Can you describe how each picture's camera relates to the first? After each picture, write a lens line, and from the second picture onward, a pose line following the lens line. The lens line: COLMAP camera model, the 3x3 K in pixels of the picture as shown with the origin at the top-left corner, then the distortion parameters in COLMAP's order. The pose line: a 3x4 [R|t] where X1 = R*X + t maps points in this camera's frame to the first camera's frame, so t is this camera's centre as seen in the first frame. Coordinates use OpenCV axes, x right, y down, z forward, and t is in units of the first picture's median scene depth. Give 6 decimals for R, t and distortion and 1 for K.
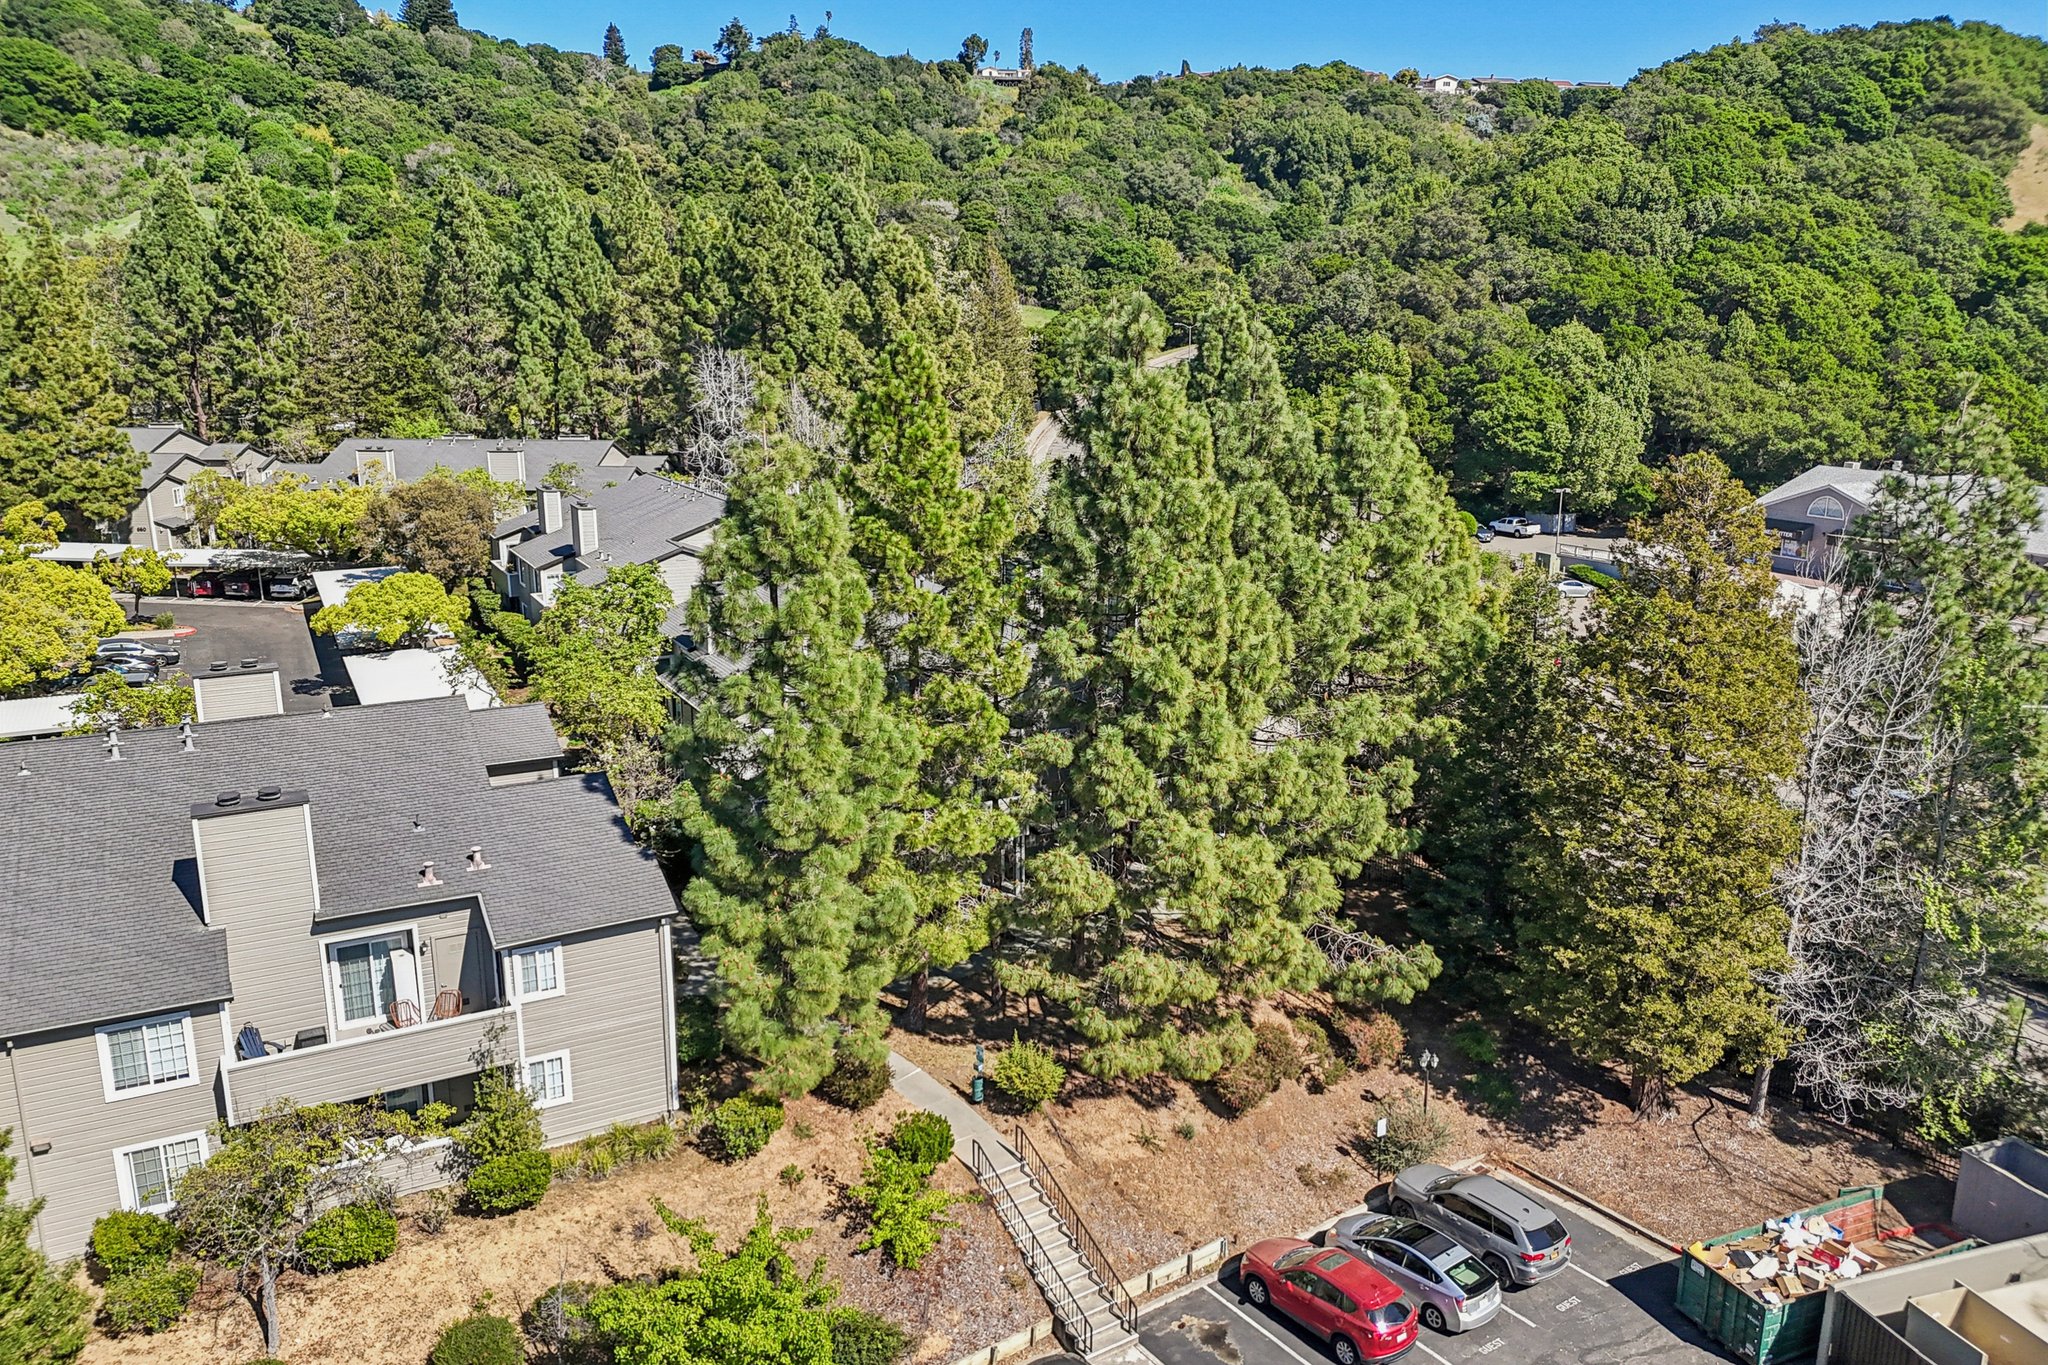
lens RADIAL K [[1510.4, 0, 1027.6], [0, 1510.4, 681.7], [0, 0, 1]] dist [0.069117, -0.071472]
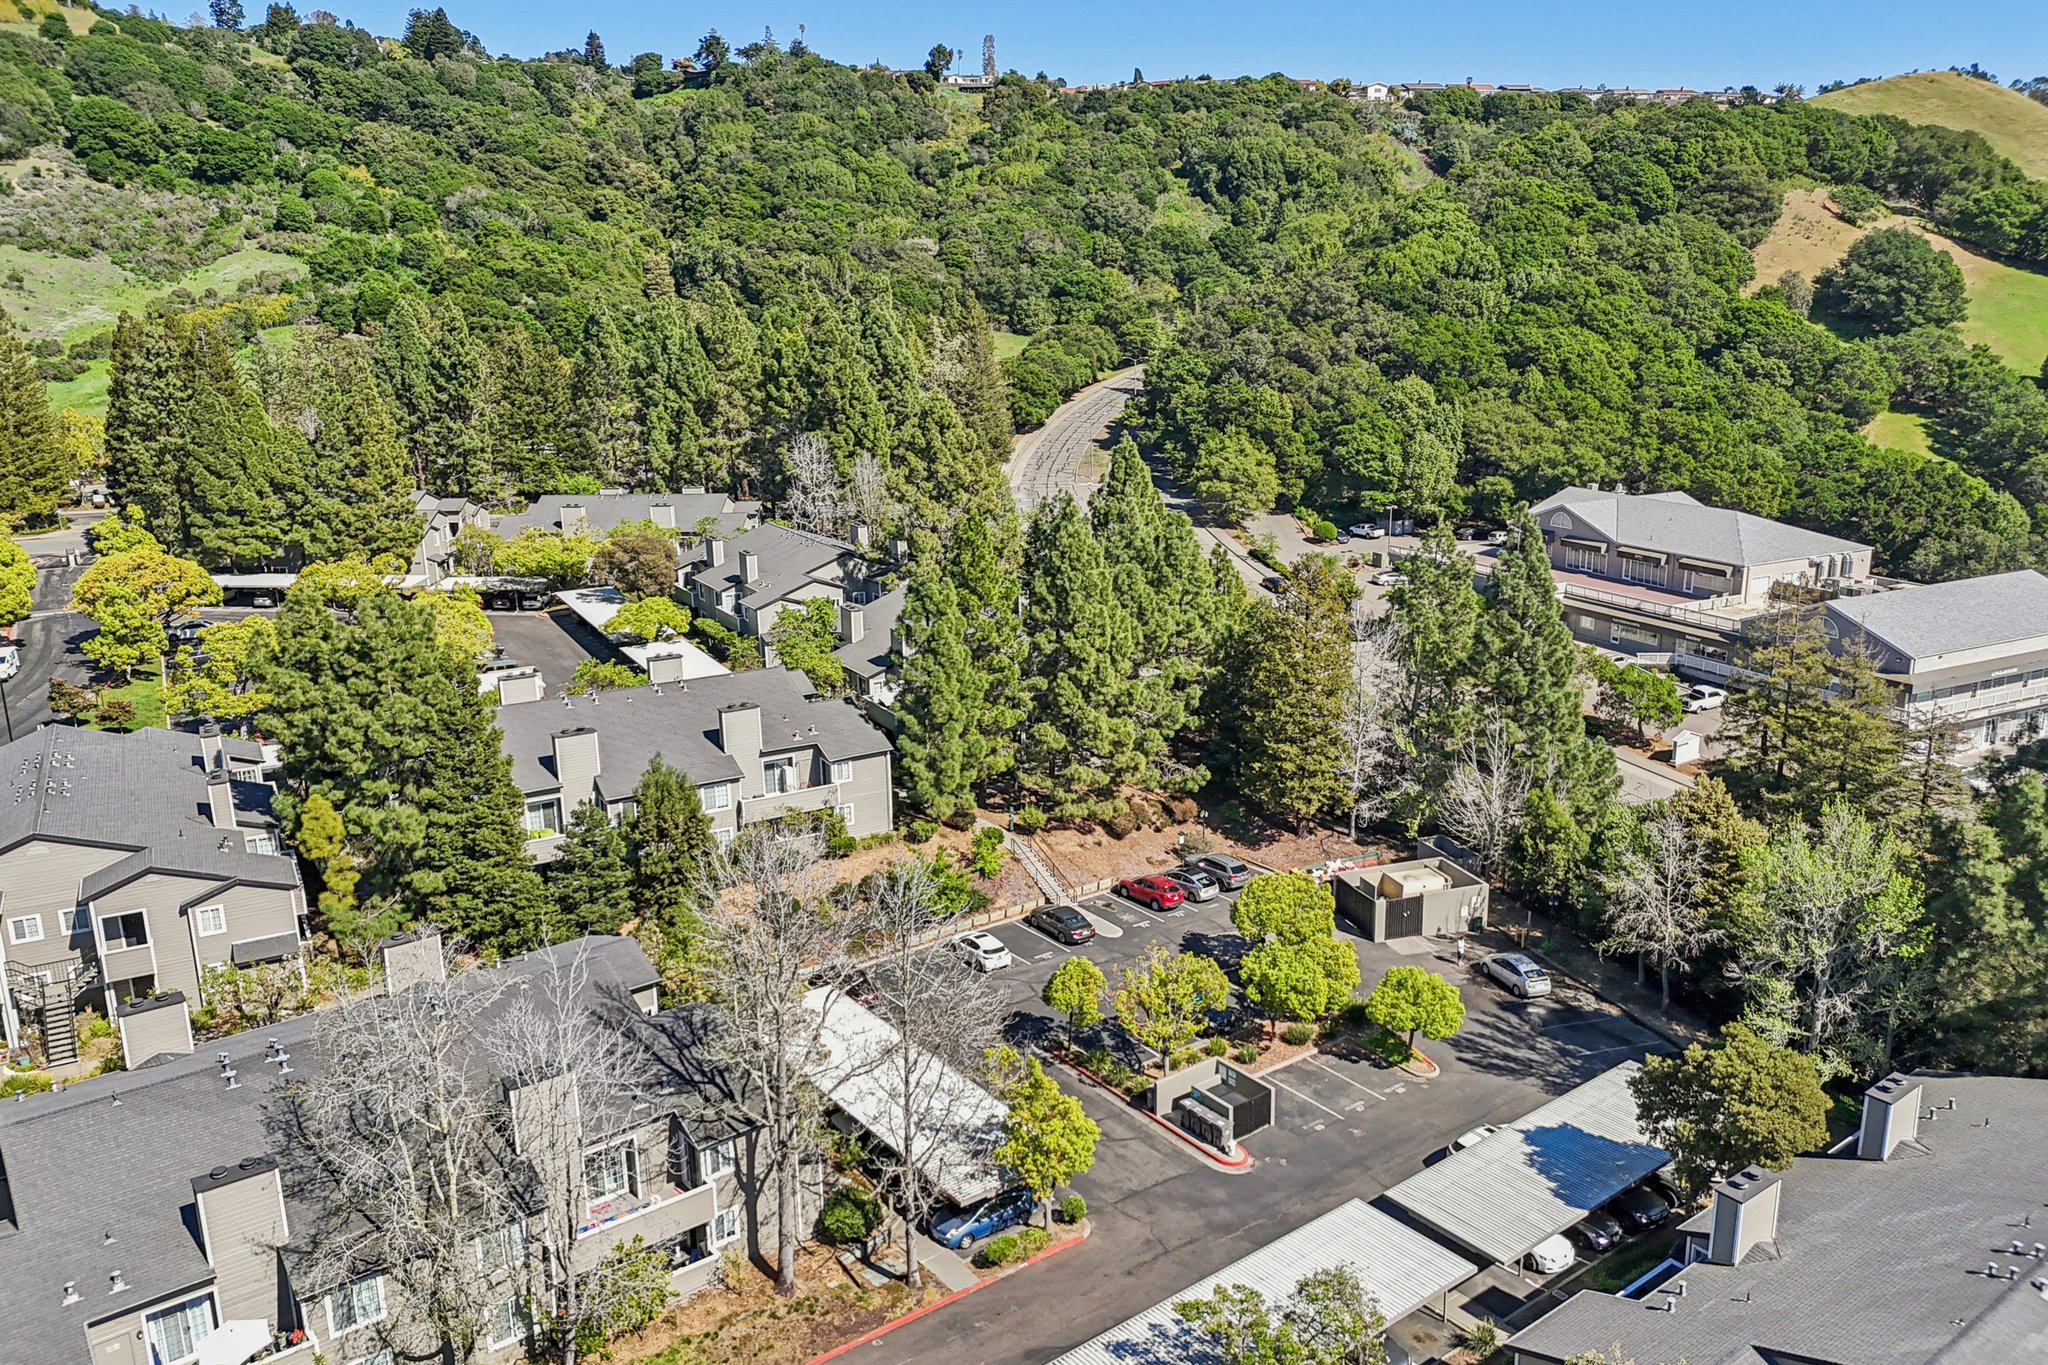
lens RADIAL K [[1551.1, 0, 1030.3], [0, 1551.1, 679.1], [0, 0, 1]] dist [0.074893, -0.092550]
pose [[0.999548, -0.022975, 0.019365, -0.014270], [0.022595, 0.999552, 0.019620, -0.003221], [-0.019807, -0.019173, 0.999620, -0.463210]]
